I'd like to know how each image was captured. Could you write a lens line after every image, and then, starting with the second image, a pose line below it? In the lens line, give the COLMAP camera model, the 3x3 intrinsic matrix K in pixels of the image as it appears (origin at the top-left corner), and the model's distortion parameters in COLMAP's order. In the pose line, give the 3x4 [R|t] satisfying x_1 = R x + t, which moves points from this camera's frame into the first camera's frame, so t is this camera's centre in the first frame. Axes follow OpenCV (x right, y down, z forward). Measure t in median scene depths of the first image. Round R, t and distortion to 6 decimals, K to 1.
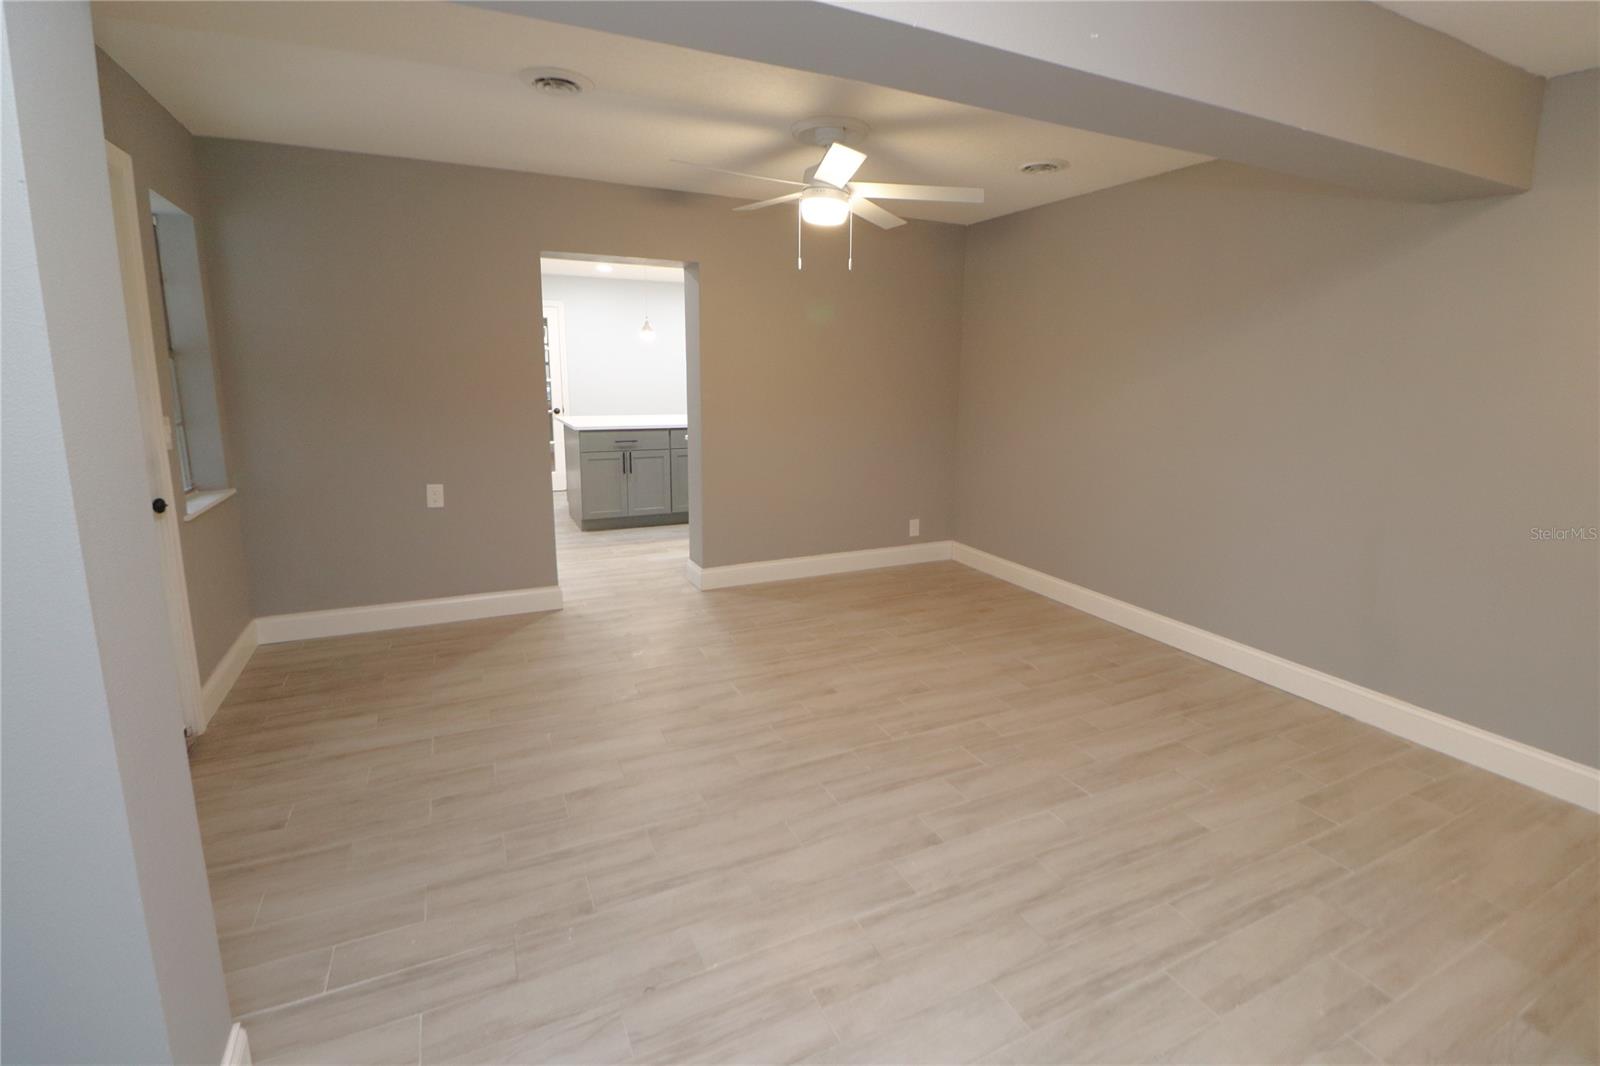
lens RADIAL K [[741.6, 0, 802.4], [0, 741.6, 488.2], [0, 0, 1]] dist [-0.001547, -0.014610]
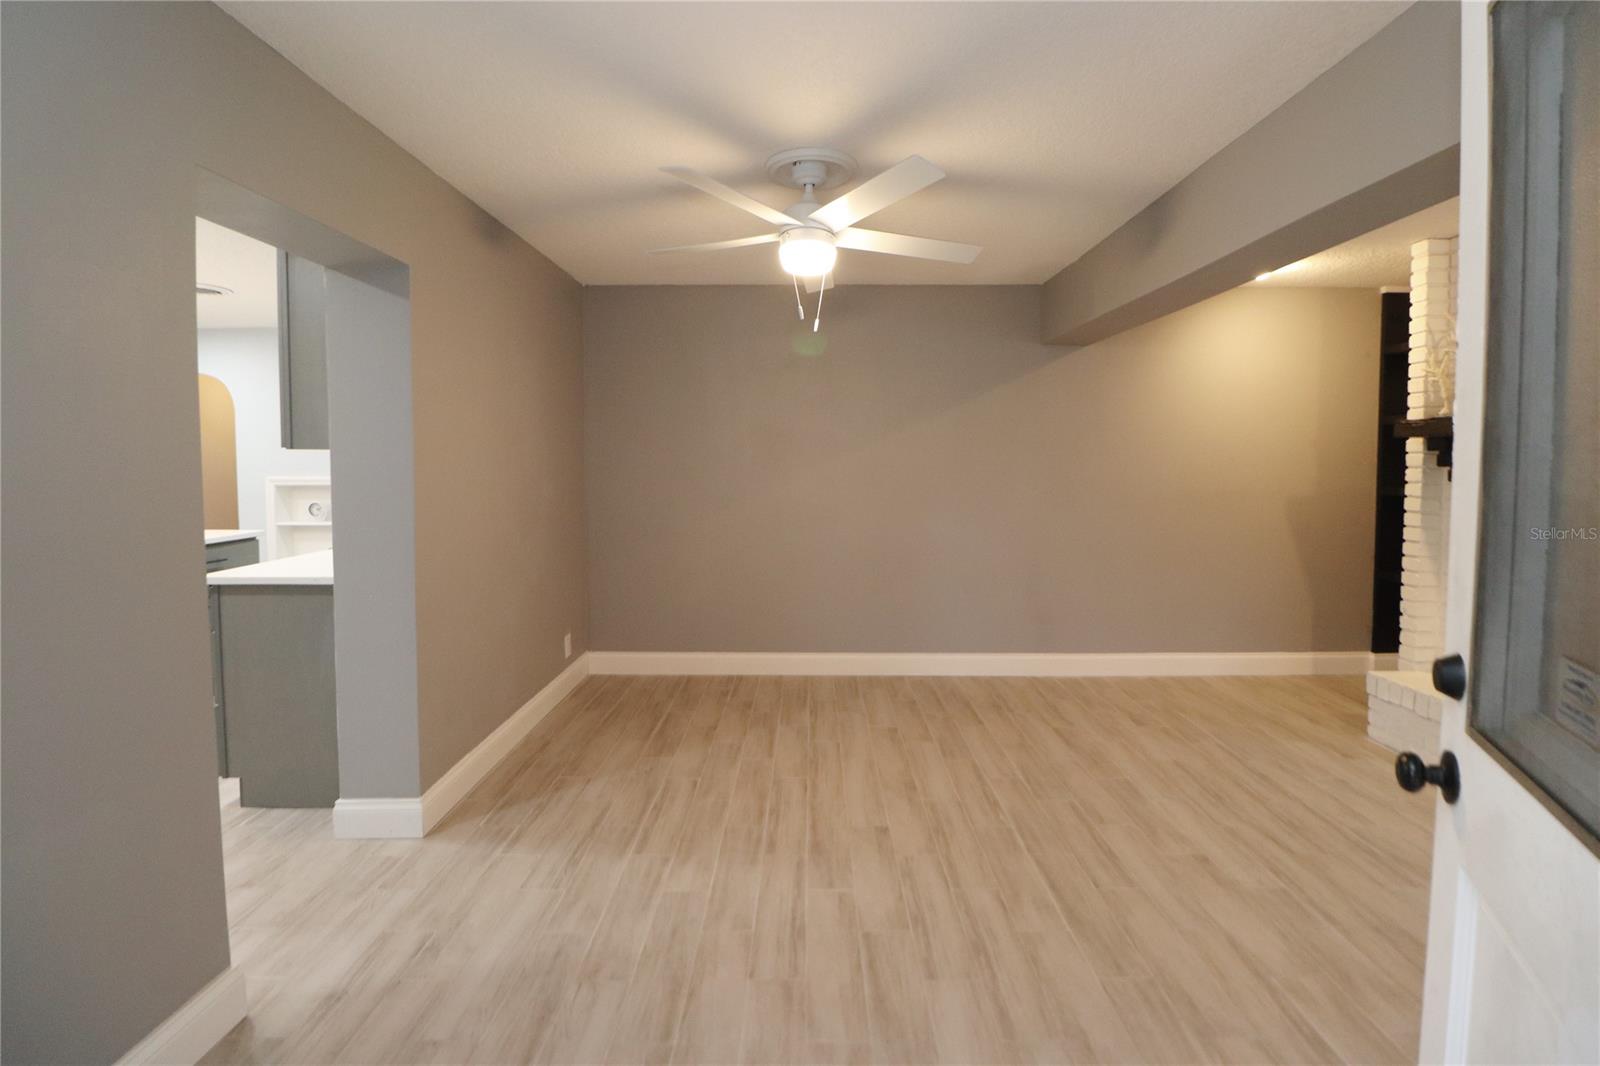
lens RADIAL K [[725.7, 0, 815.2], [0, 725.7, 487.4], [0, 0, 1]] dist [-0.001798, -0.016671]
pose [[0.423805, -0.046237, 0.904572, -0.827449], [0.147184, 0.988938, -0.018409, -0.117259], [-0.893715, 0.140940, 0.425922, 0.781234]]
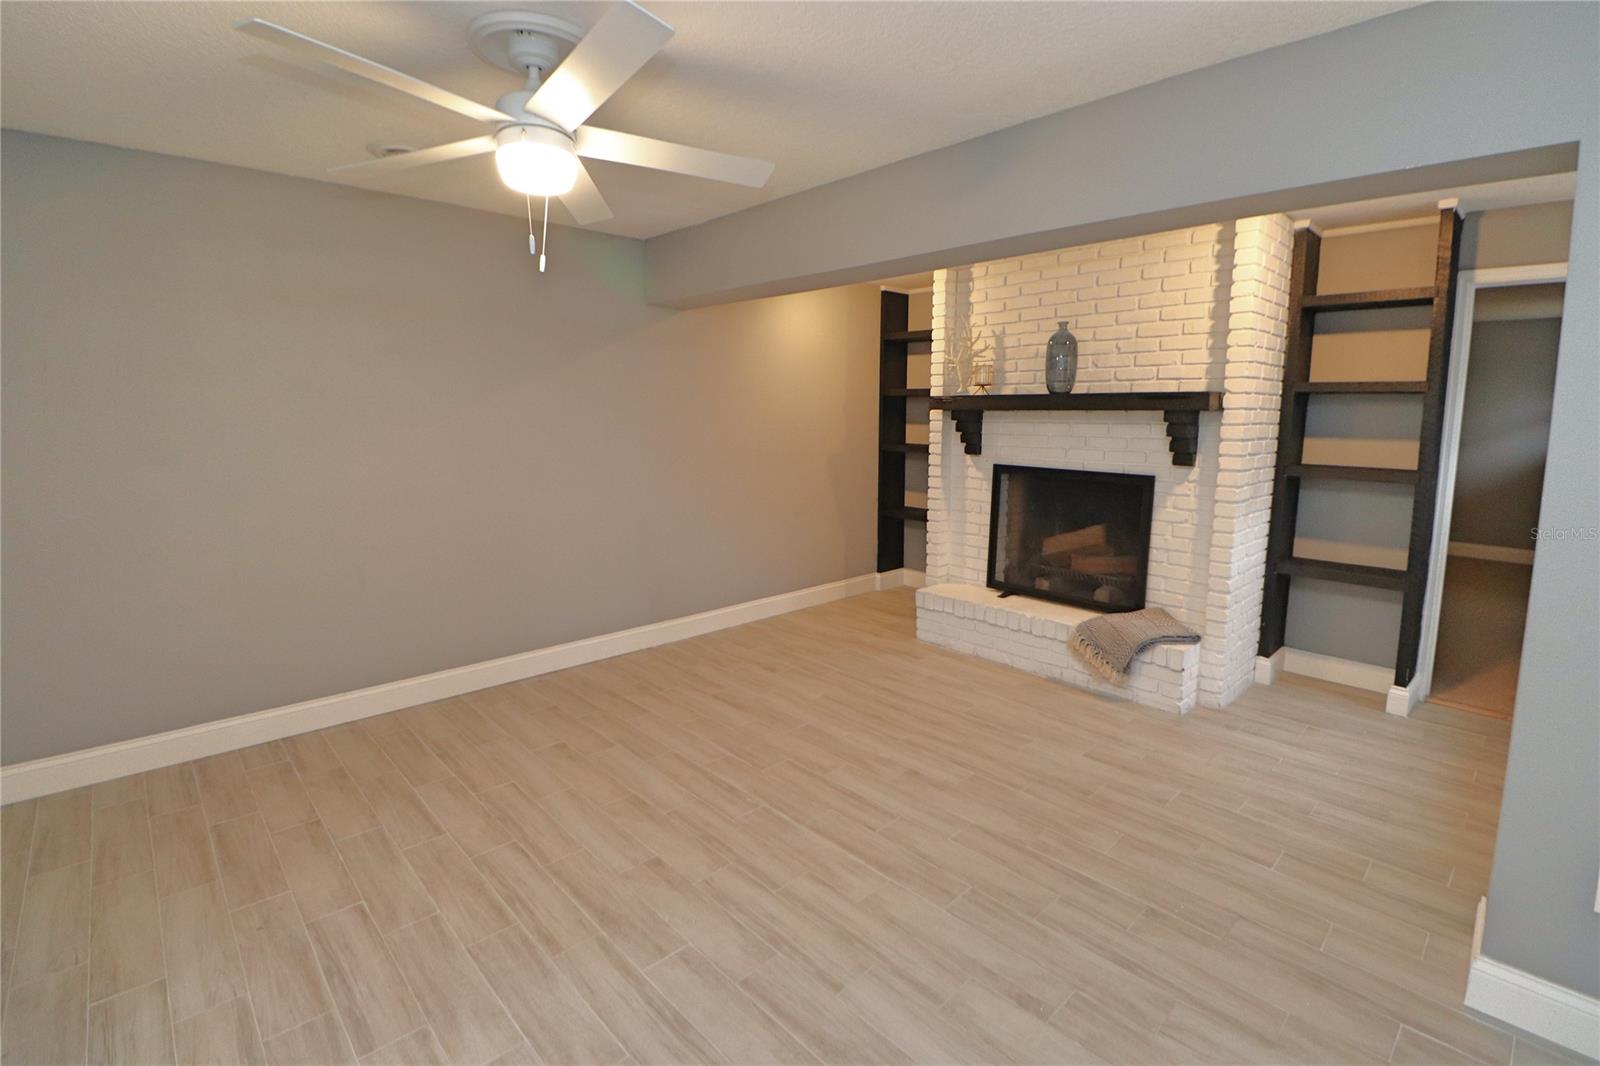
lens RADIAL K [[725.0, 0, 812.1], [0, 725.0, 493.2], [0, 0, 1]] dist [-0.002255, -0.014039]
pose [[-0.322795, -0.118643, 0.939003, -0.741309], [0.140404, 0.975133, 0.171474, -0.209786], [-0.935997, 0.187190, -0.298110, 1.168253]]
